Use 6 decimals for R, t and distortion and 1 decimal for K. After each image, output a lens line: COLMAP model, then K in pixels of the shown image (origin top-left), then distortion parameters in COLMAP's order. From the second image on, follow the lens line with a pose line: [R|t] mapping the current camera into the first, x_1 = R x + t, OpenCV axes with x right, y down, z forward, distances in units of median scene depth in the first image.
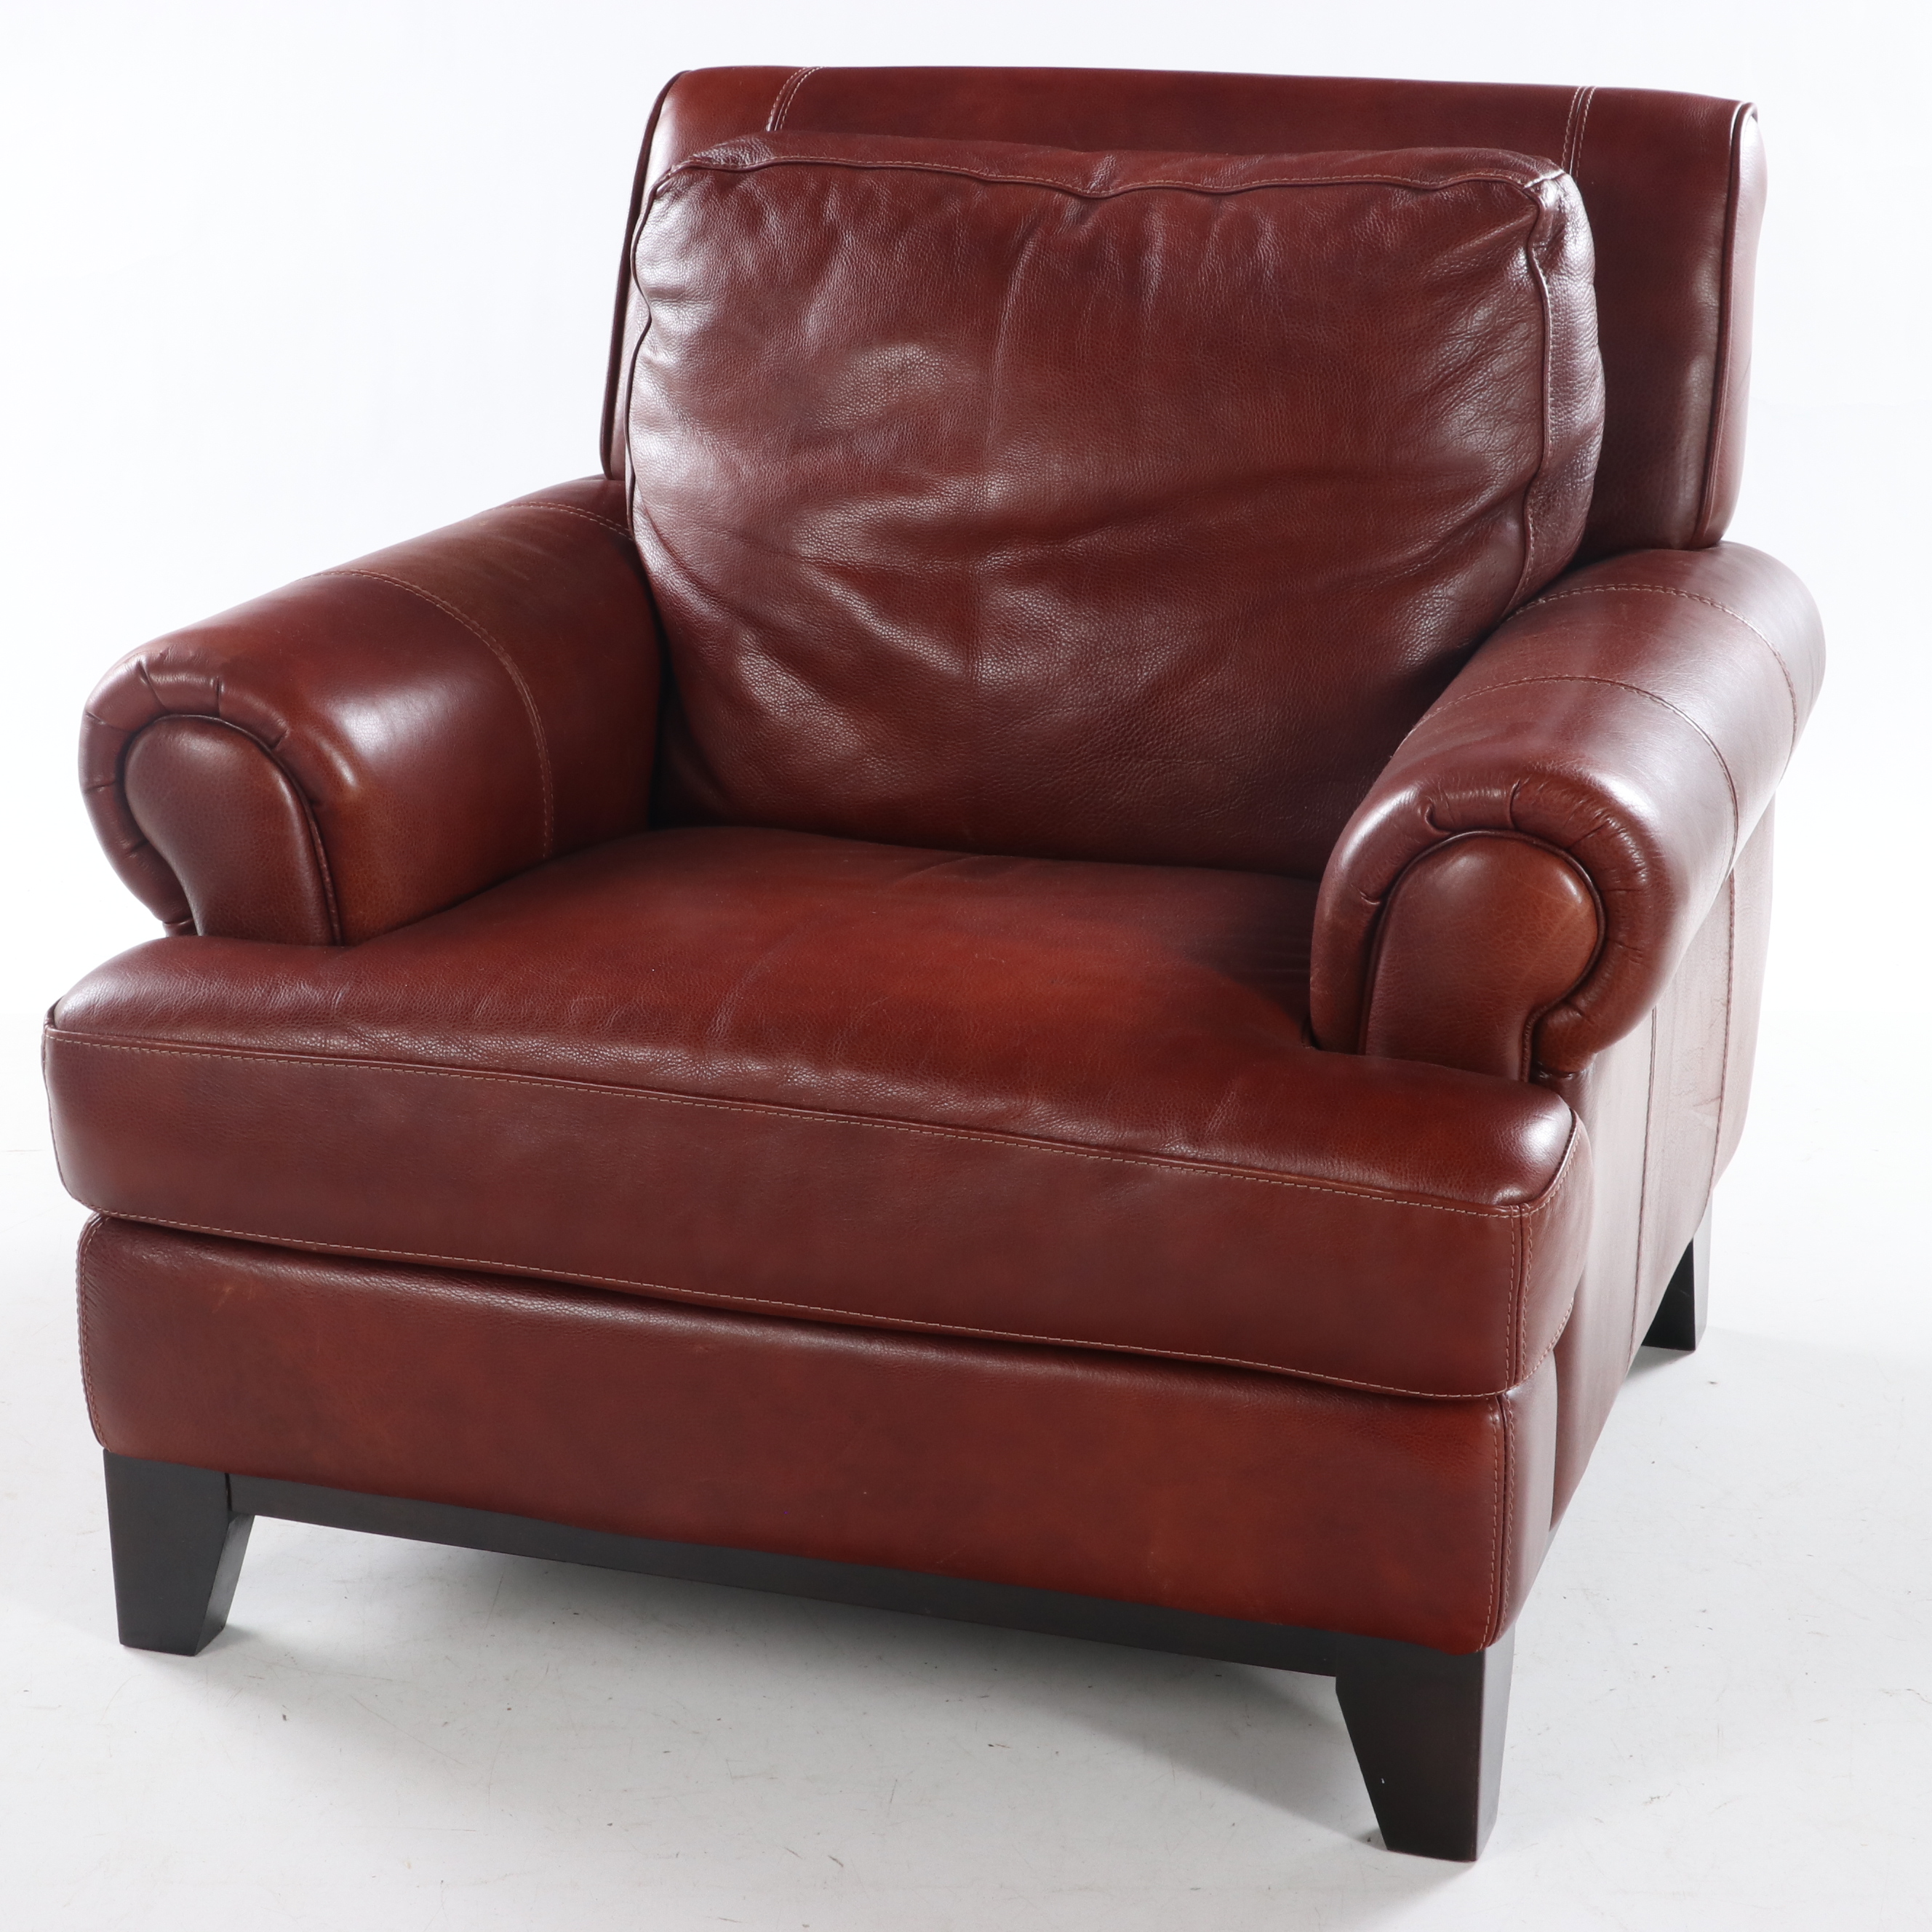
lens RADIAL K [[4900.6, 0, 966.0], [0, 4900.6, 966.0], [0, 0, 1]] dist [0.106202, 0.472424]
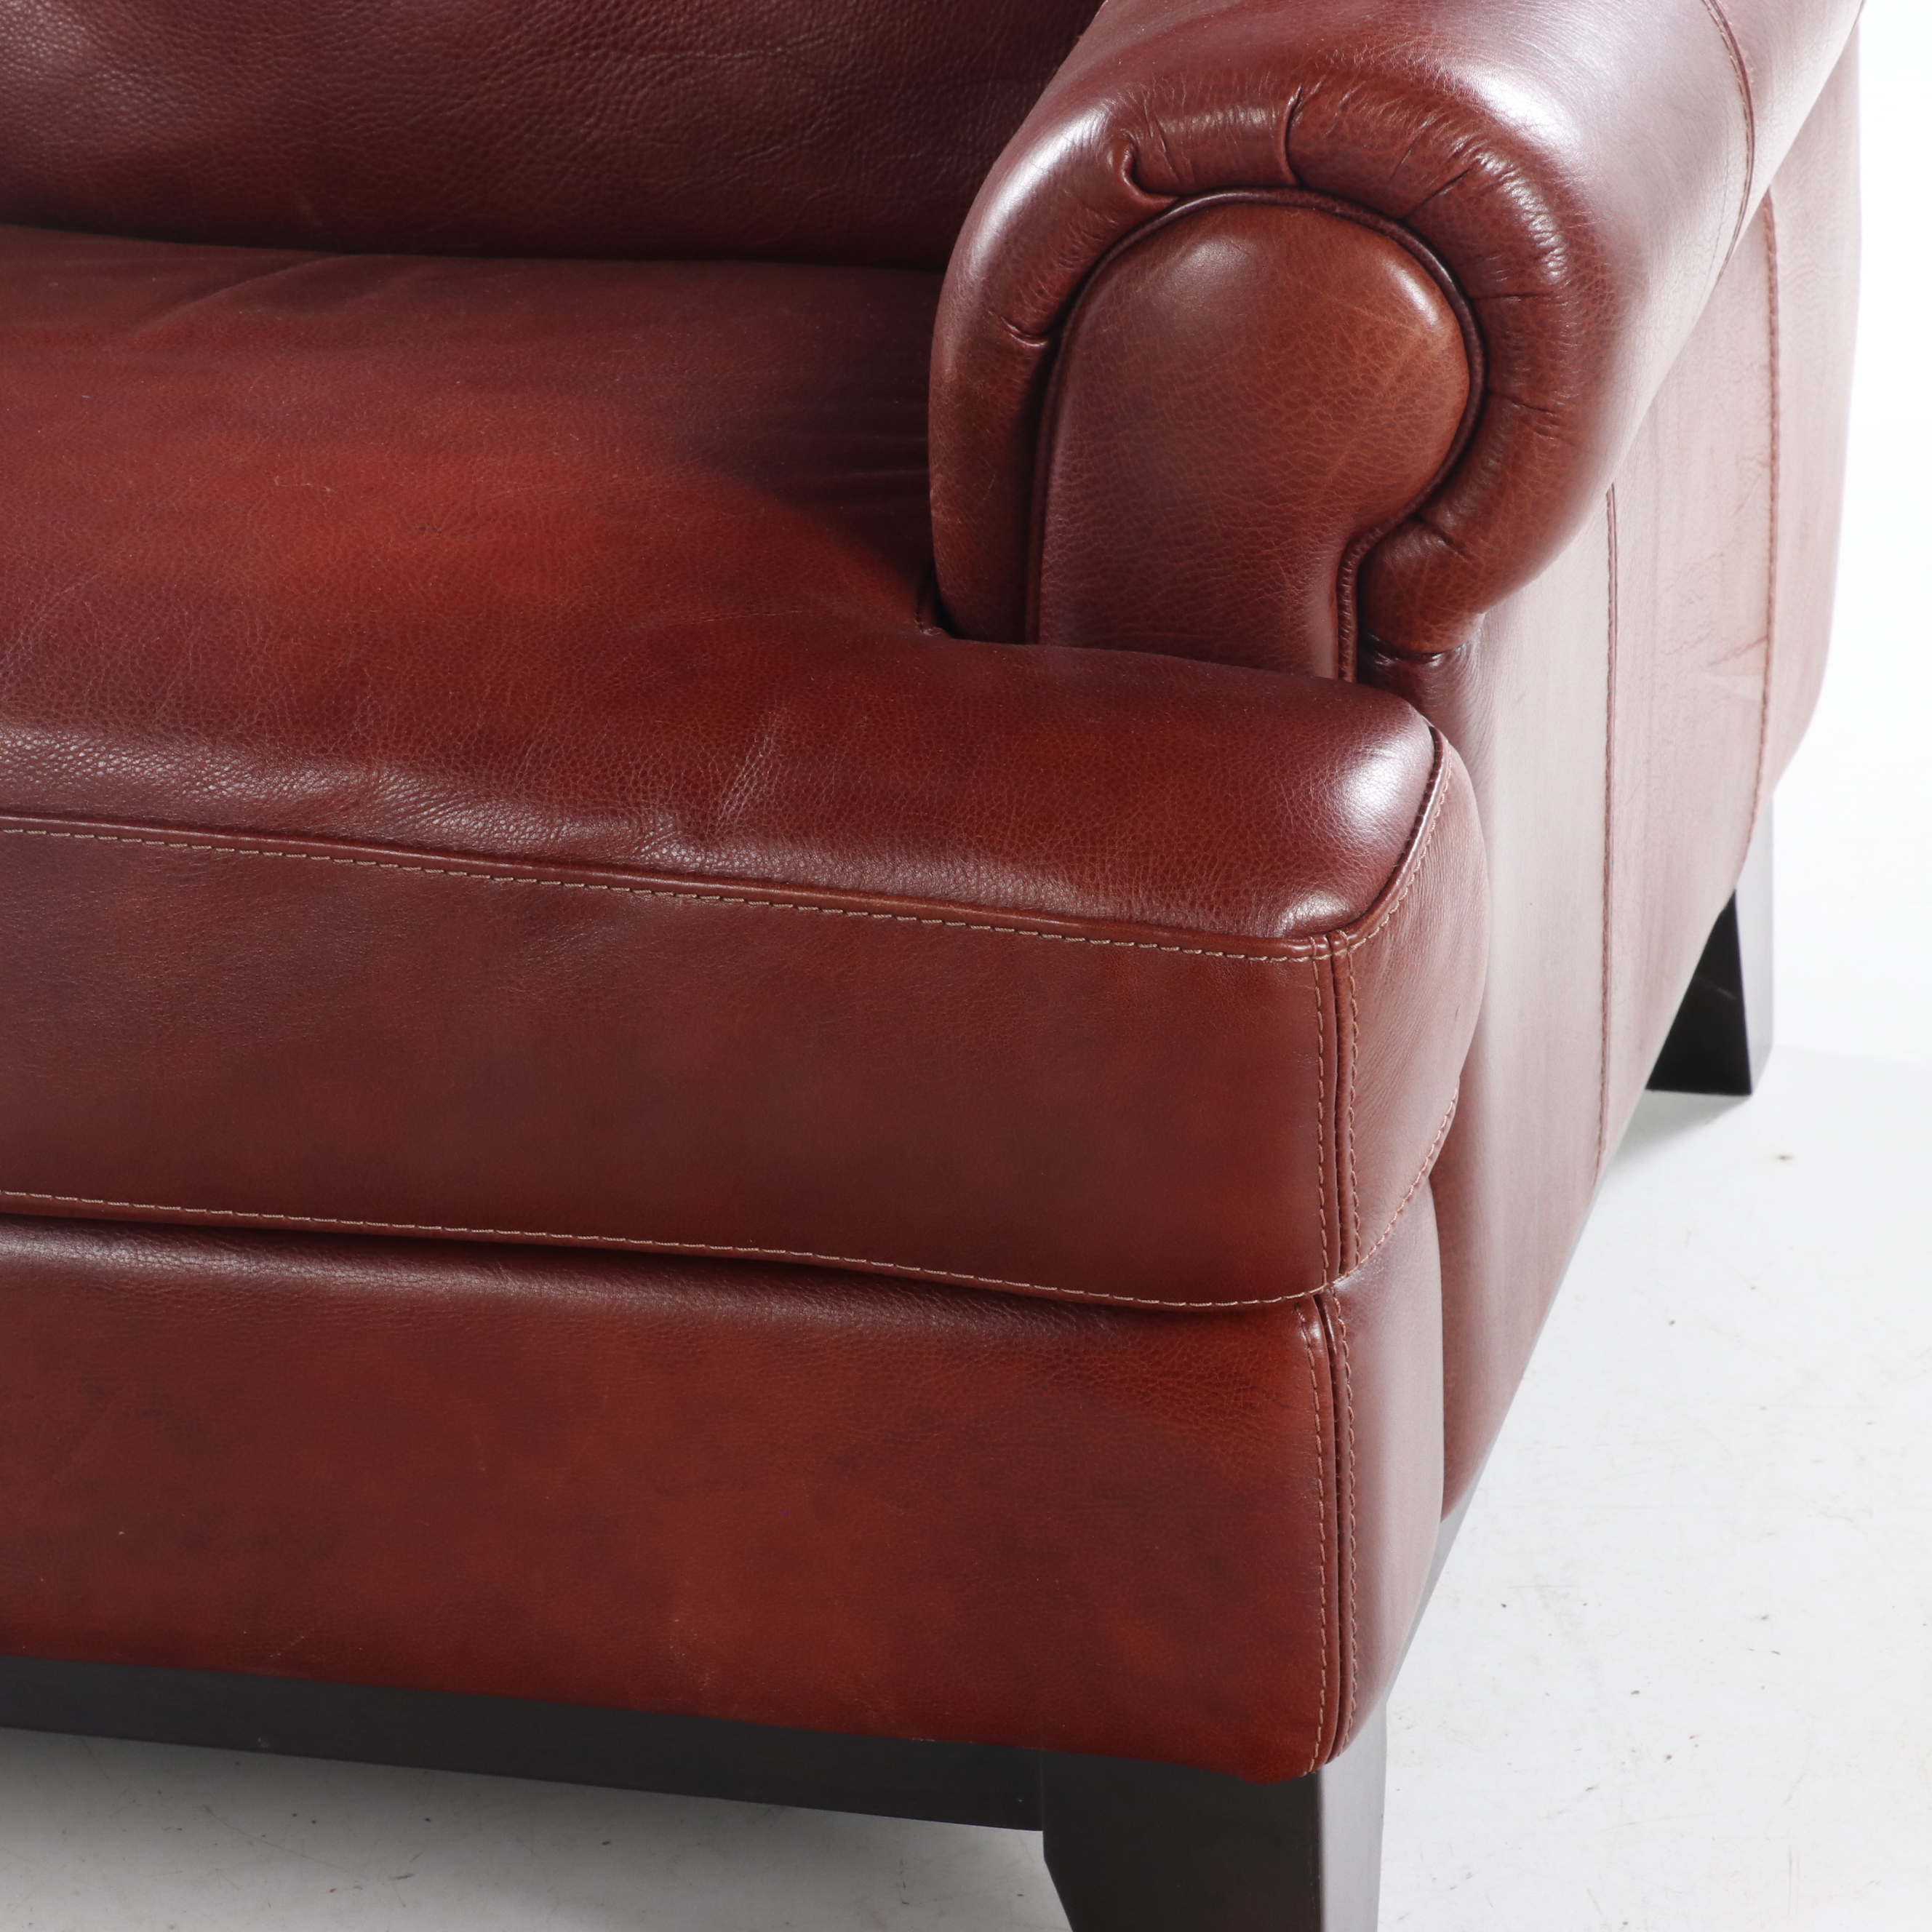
lens RADIAL K [[7642.4, 0, 966.0], [0, 7642.4, 966.0], [0, 0, 1]] dist [0.670487, -3.657031]
pose [[0.998373, -0.054884, 0.015474, 0.060609], [0.053120, 0.993807, 0.097601, -0.027191], [-0.020734, -0.096621, 0.995105, 0.199581]]
